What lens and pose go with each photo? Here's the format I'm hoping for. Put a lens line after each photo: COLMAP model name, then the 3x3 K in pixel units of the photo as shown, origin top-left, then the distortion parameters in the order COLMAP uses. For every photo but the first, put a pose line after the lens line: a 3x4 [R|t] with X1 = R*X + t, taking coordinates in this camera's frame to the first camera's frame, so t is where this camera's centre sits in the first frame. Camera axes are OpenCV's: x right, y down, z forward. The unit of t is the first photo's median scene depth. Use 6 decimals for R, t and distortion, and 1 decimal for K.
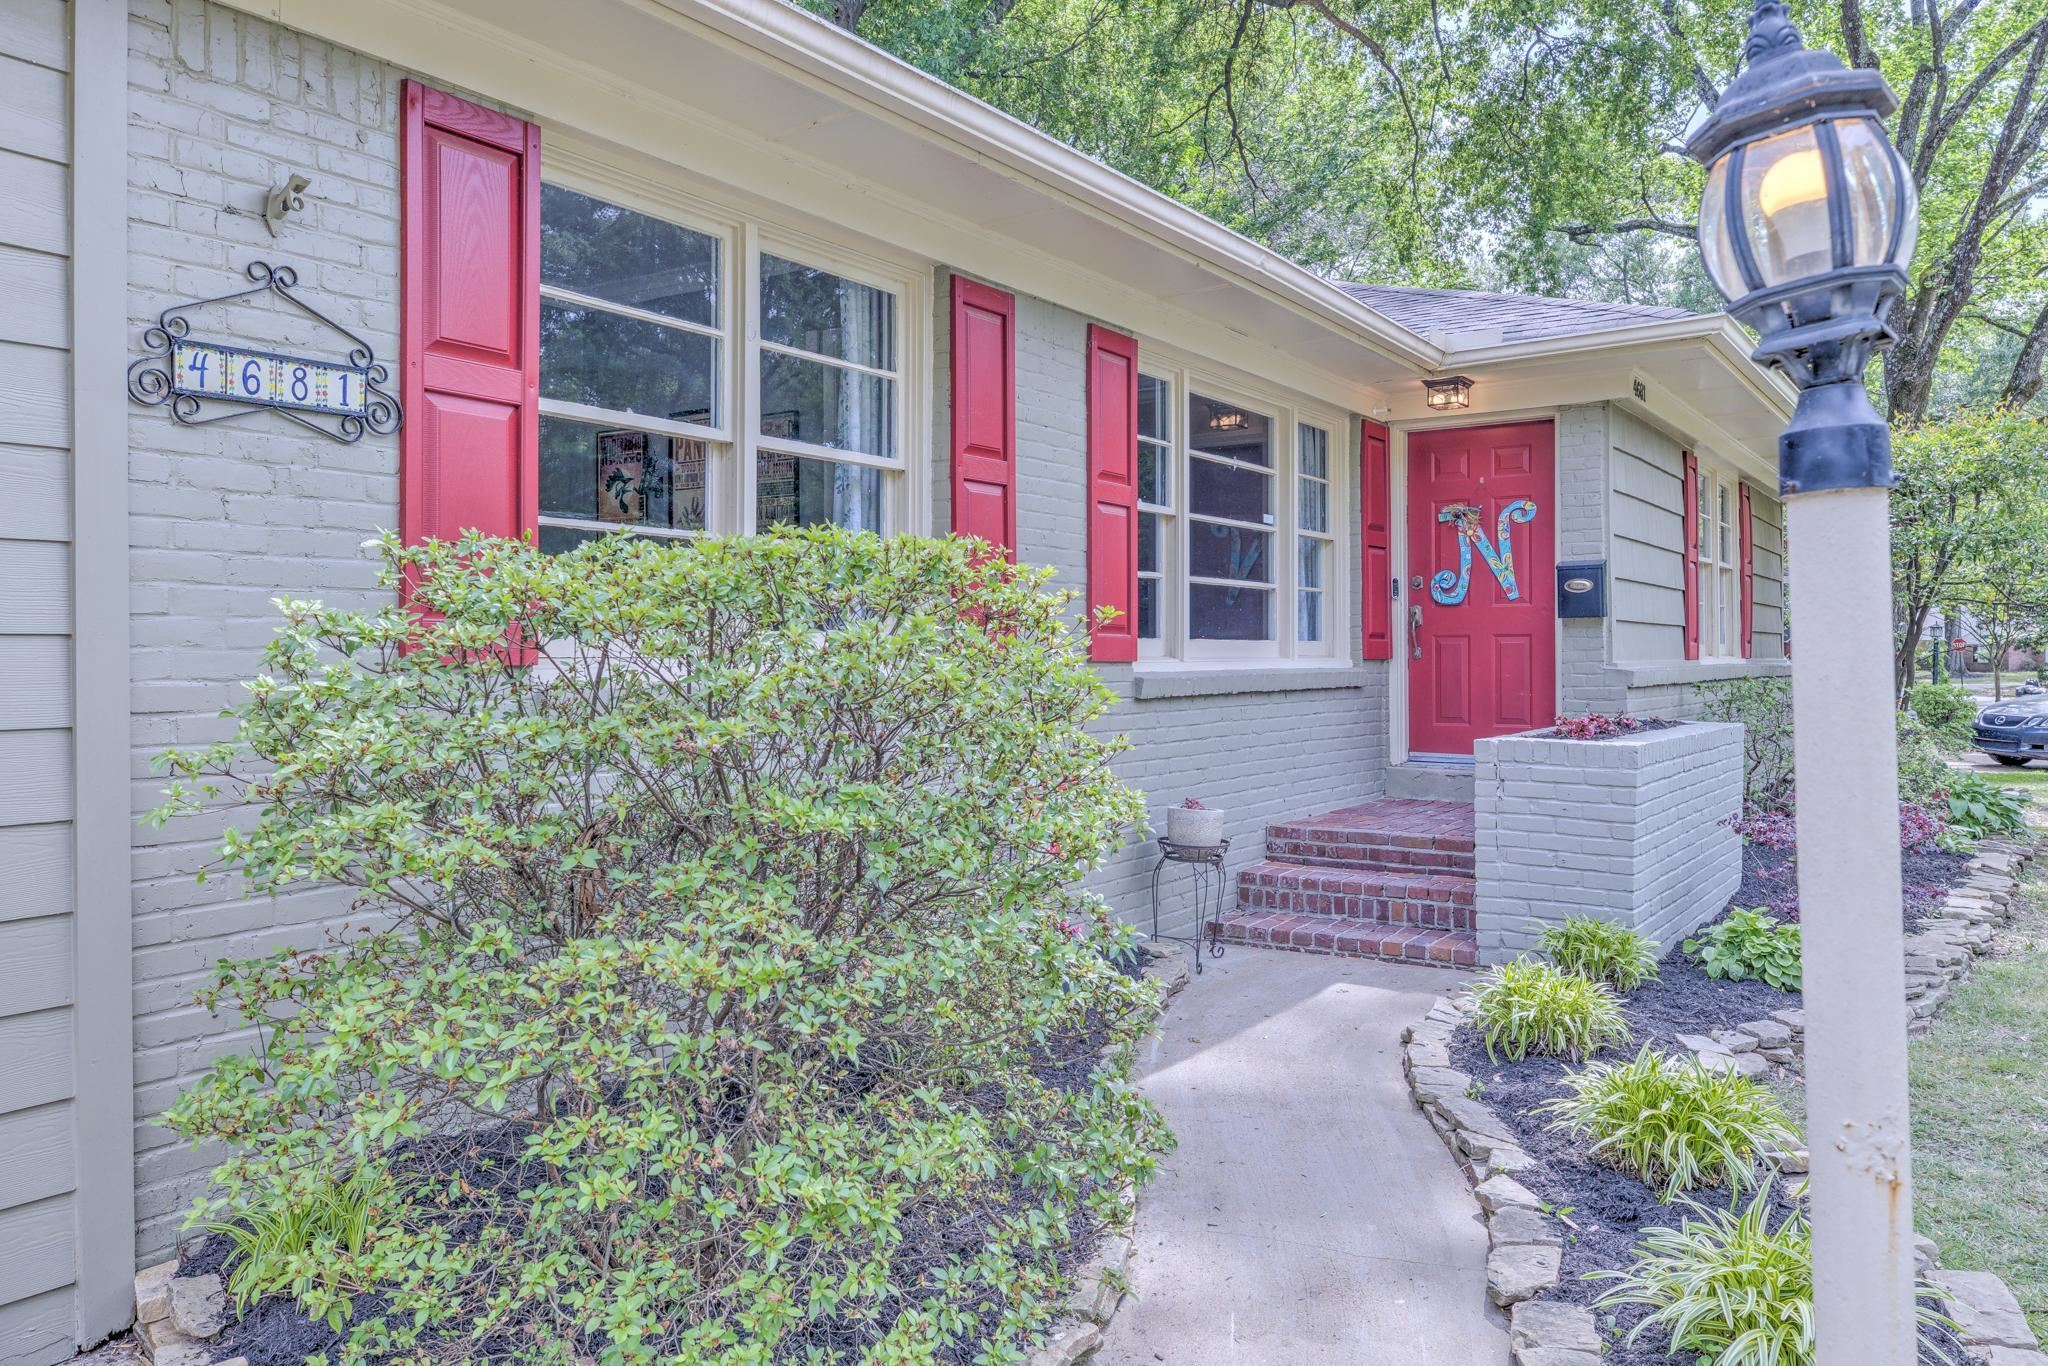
lens RADIAL K [[1472.9, 0, 1014.0], [0, 1472.9, 652.2], [0, 0, 1]] dist [0.023237, -0.001537]
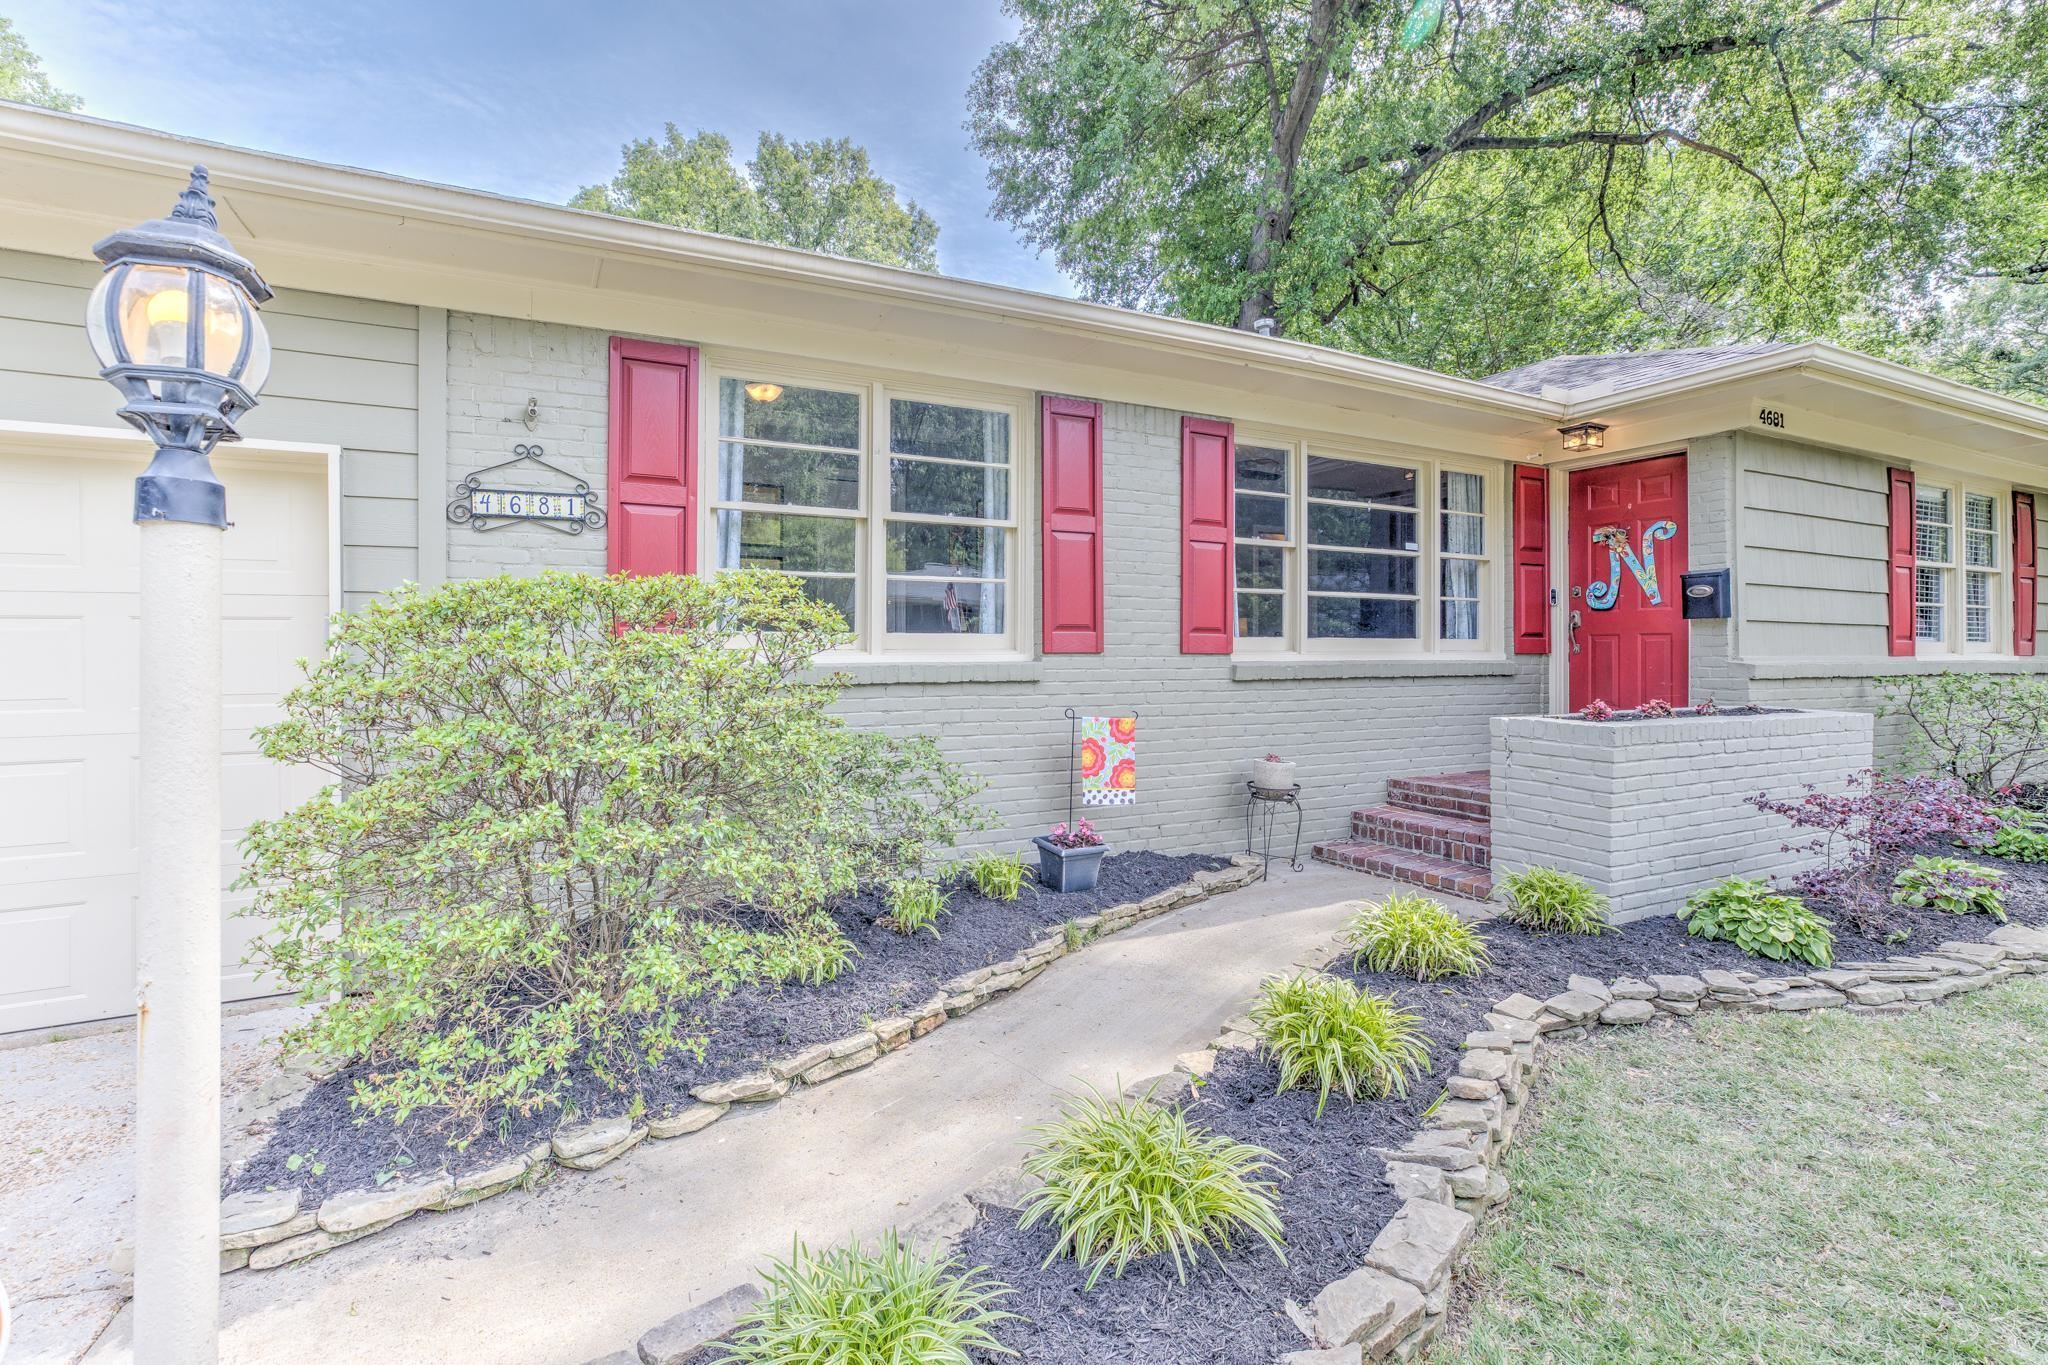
lens RADIAL K [[933.8, 0, 1013.2], [0, 933.8, 664.2], [0, 0, 1]] dist [-0.020084, 0.000331]
pose [[0.874779, 0.010025, -0.484418, 0.296927], [-0.001936, 0.999850, 0.017195, 0.001386], [0.484518, -0.014104, 0.874668, 0.110804]]
